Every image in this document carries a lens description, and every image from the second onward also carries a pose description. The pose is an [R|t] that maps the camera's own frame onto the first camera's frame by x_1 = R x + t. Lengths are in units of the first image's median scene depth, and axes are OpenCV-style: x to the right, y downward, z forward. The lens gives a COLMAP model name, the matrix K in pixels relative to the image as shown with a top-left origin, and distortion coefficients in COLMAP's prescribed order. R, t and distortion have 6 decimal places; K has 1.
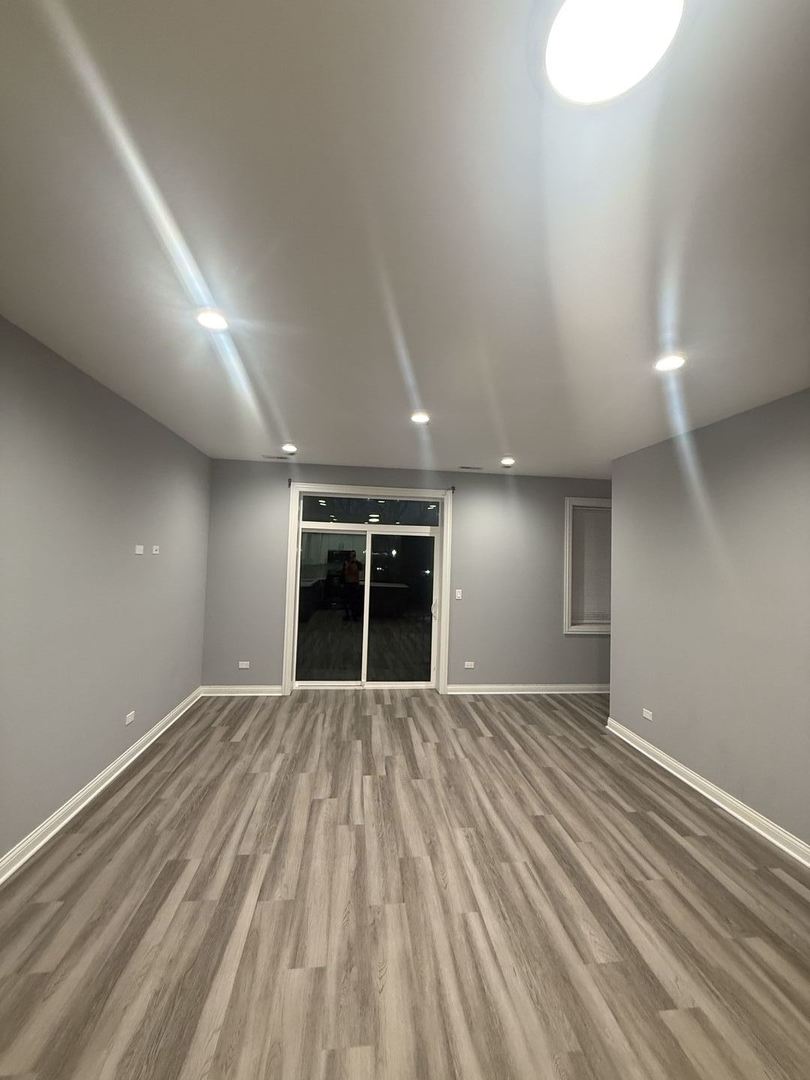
lens RADIAL K [[430.7, 0, 405.4], [0, 430.7, 536.5], [0, 0, 1]] dist [-0.006781, -0.000139]
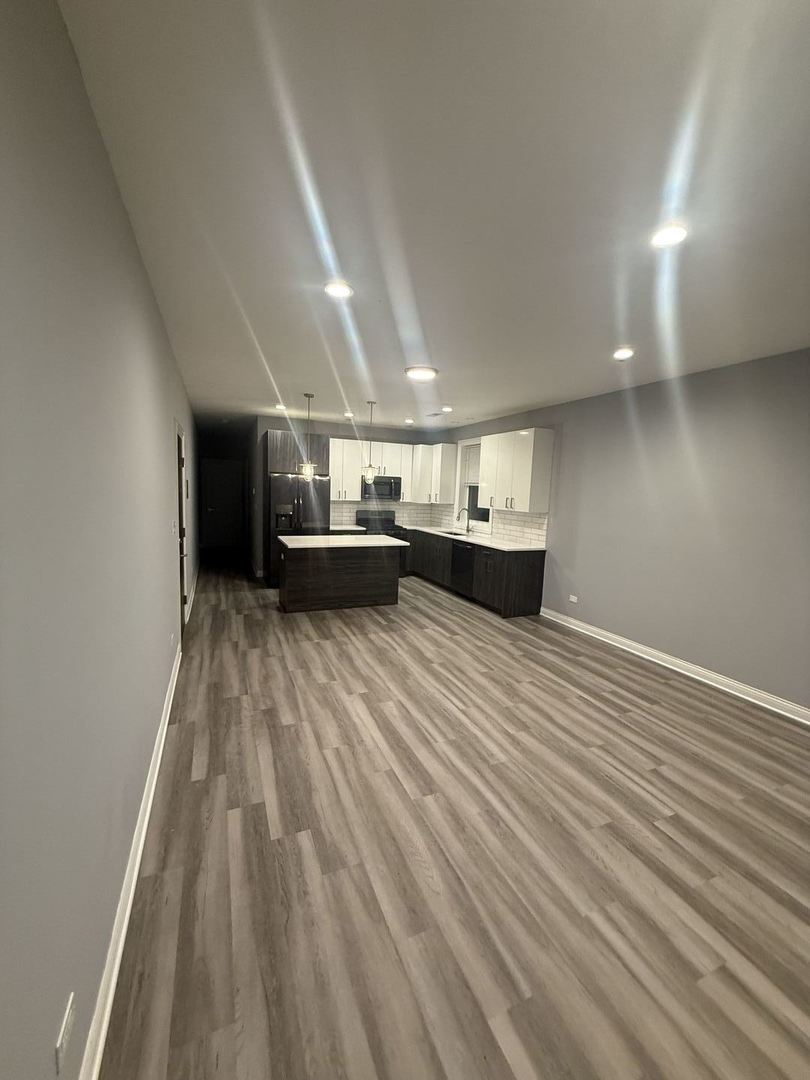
lens RADIAL K [[430.7, 0, 405.4], [0, 430.7, 536.5], [0, 0, 1]] dist [-0.006781, -0.000139]
pose [[-0.955732, -0.031875, -0.292508, 0.713098], [-0.051305, 0.996939, 0.058996, 0.137711], [0.289732, 0.071391, -0.954442, 2.032328]]
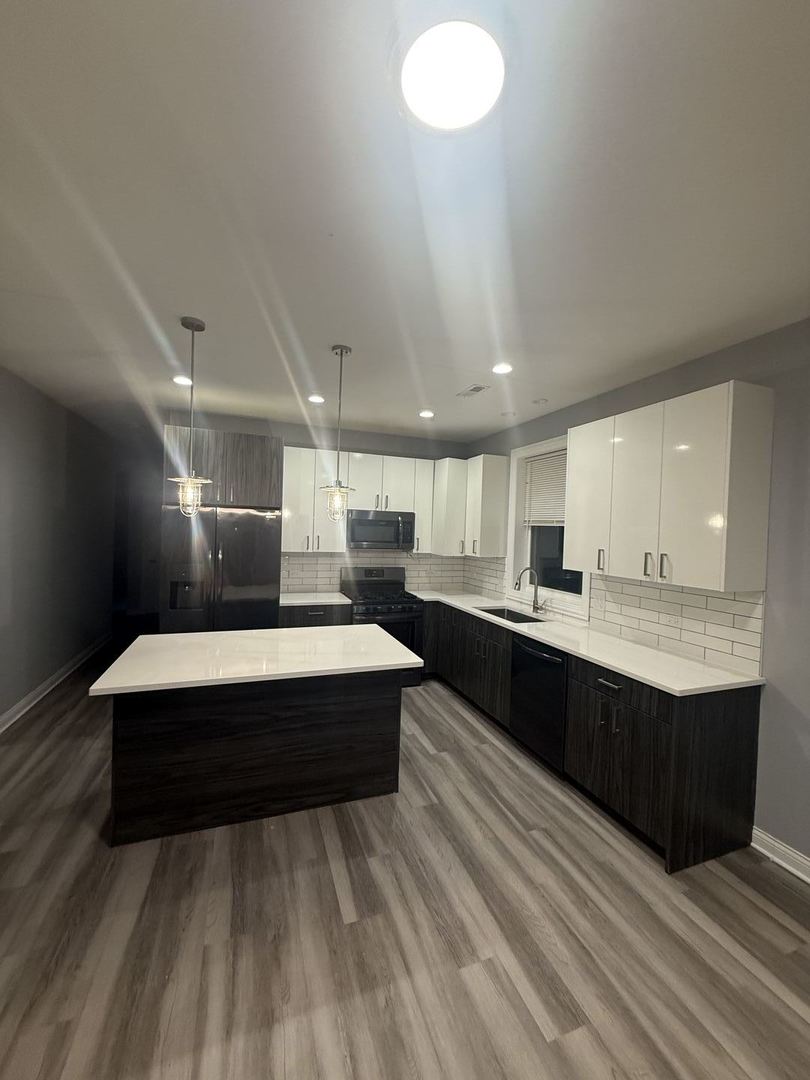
lens RADIAL K [[430.7, 0, 405.4], [0, 430.7, 536.5], [0, 0, 1]] dist [-0.006781, -0.000139]
pose [[-0.970845, -0.057439, -0.232723, 0.285357], [-0.050873, 0.998122, -0.034125, 0.059842], [0.234246, -0.021291, -0.971944, 0.742119]]
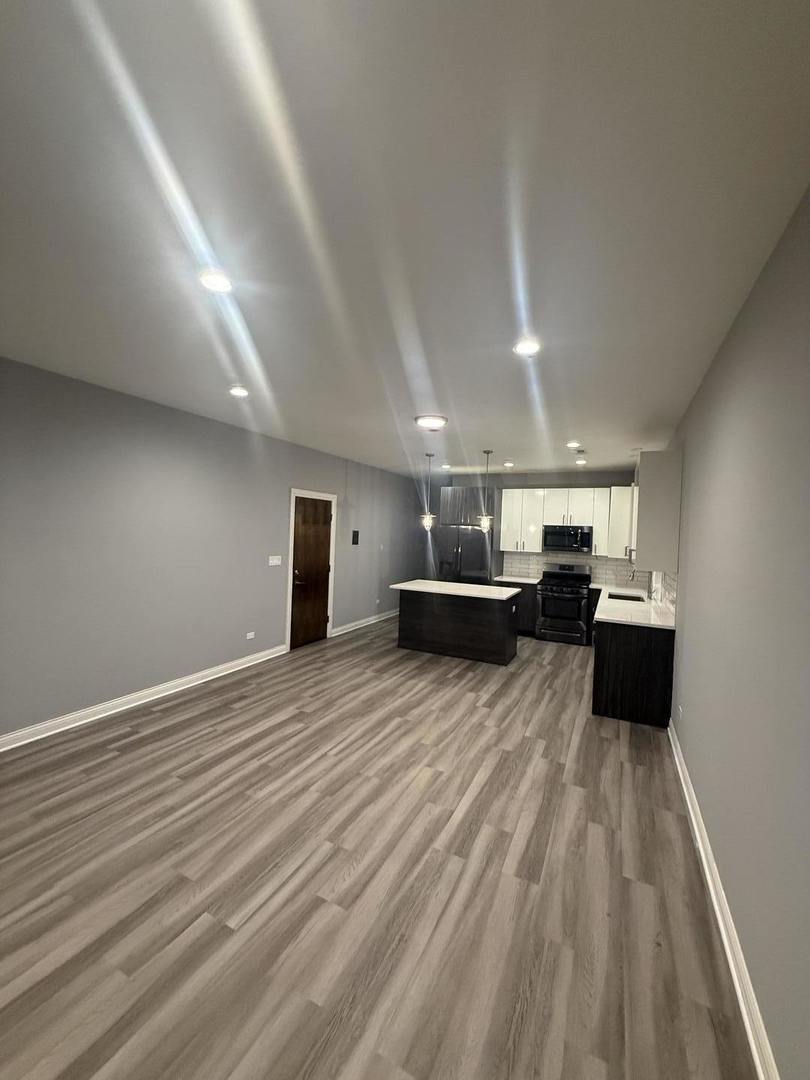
lens RADIAL K [[430.7, 0, 405.4], [0, 430.7, 536.5], [0, 0, 1]] dist [-0.006781, -0.000139]
pose [[-0.837772, -0.069798, 0.541540, -0.723757], [-0.087754, 0.996115, -0.007371, 0.071016], [-0.538922, -0.053698, -0.840642, 1.852963]]
